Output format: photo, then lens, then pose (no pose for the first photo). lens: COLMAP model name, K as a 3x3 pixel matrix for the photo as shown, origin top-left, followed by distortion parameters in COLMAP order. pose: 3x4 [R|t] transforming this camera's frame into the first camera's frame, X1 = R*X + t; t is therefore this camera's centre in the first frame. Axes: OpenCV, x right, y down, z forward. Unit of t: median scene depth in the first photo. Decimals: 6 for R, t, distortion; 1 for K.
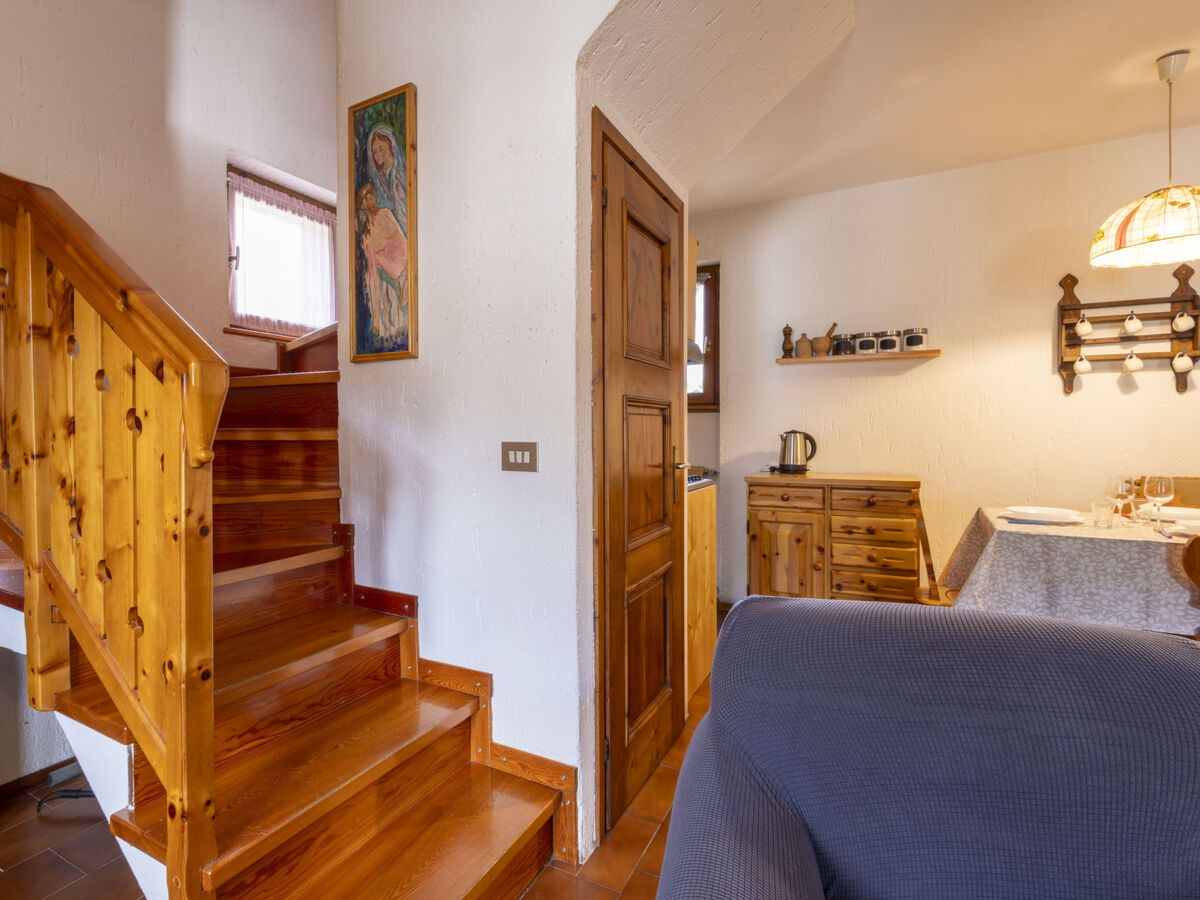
lens RADIAL K [[621.8, 0, 531.8], [0, 621.8, 446.5], [0, 0, 1]] dist [0.005369, 0.000944]
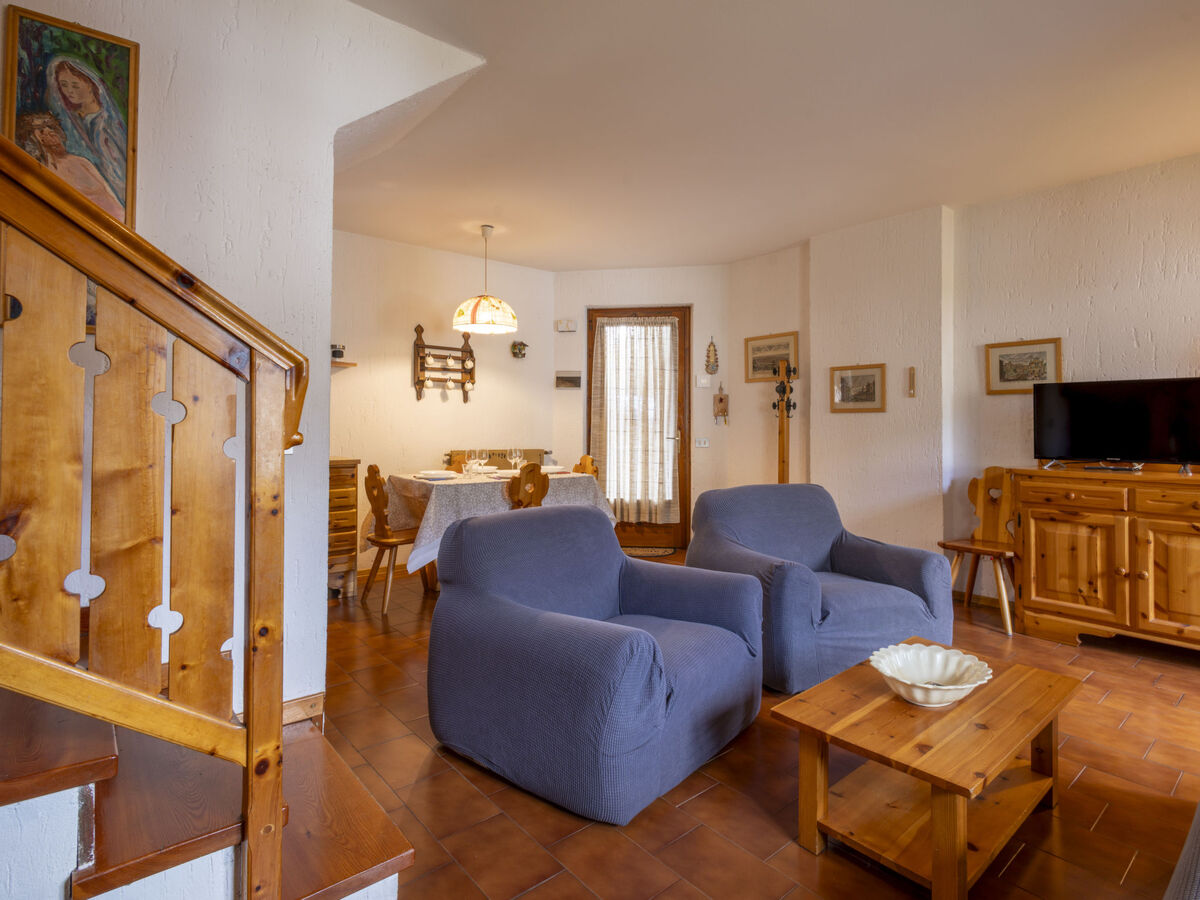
lens RADIAL K [[641.4, 0, 612.0], [0, 641.4, 419.2], [0, 0, 1]] dist [0.001047, 0.000047]
pose [[0.321953, 0.014833, 0.946639, -0.775153], [0.013855, 0.999696, -0.020377, 0.005566], [-0.946654, 0.019676, 0.321650, 0.029894]]
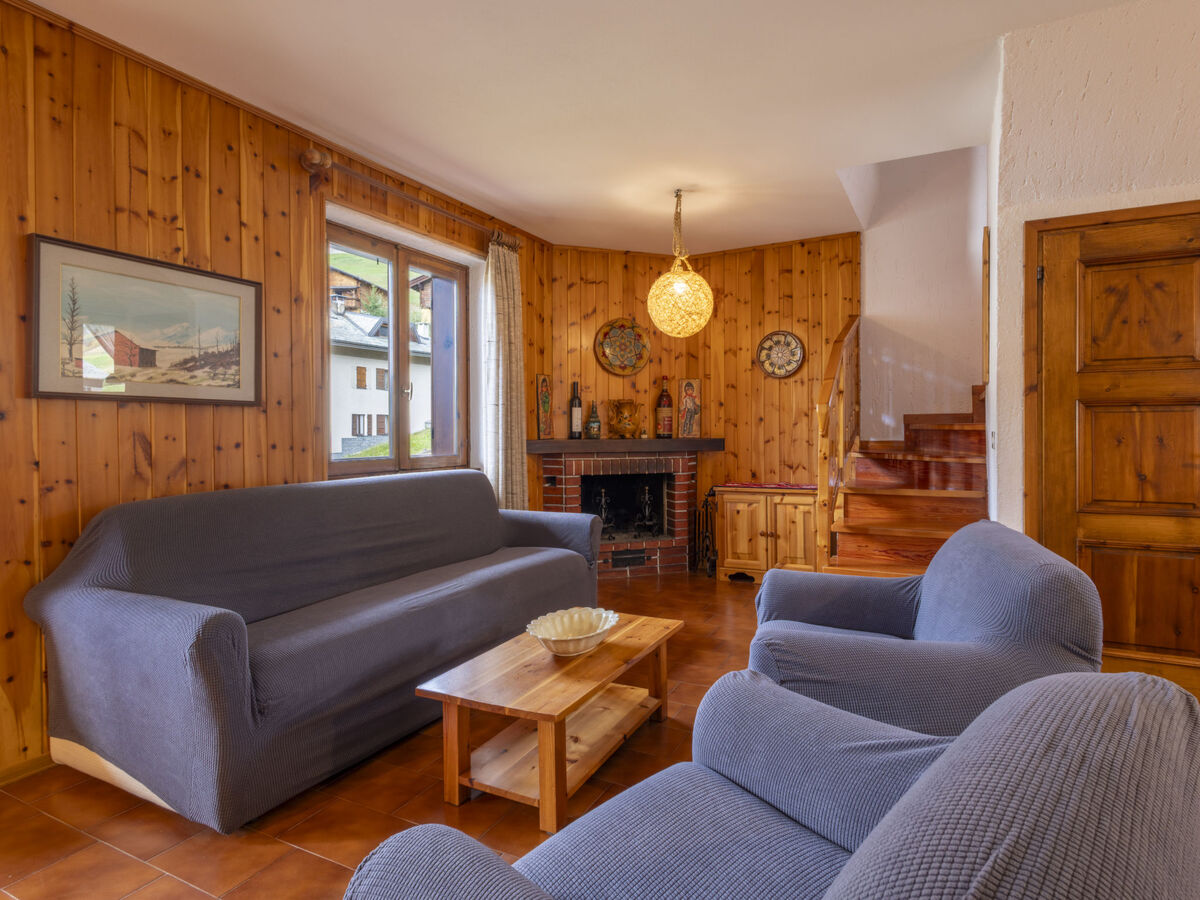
lens RADIAL K [[614.3, 0, 660.3], [0, 614.3, 436.4], [0, 0, 1]] dist [0.001123, 0.000172]
pose [[0.092943, 0.019122, -0.995488, 1.310211], [-0.018351, 0.999679, 0.017489, -0.005282], [0.995502, 0.016643, 0.093264, -0.055539]]
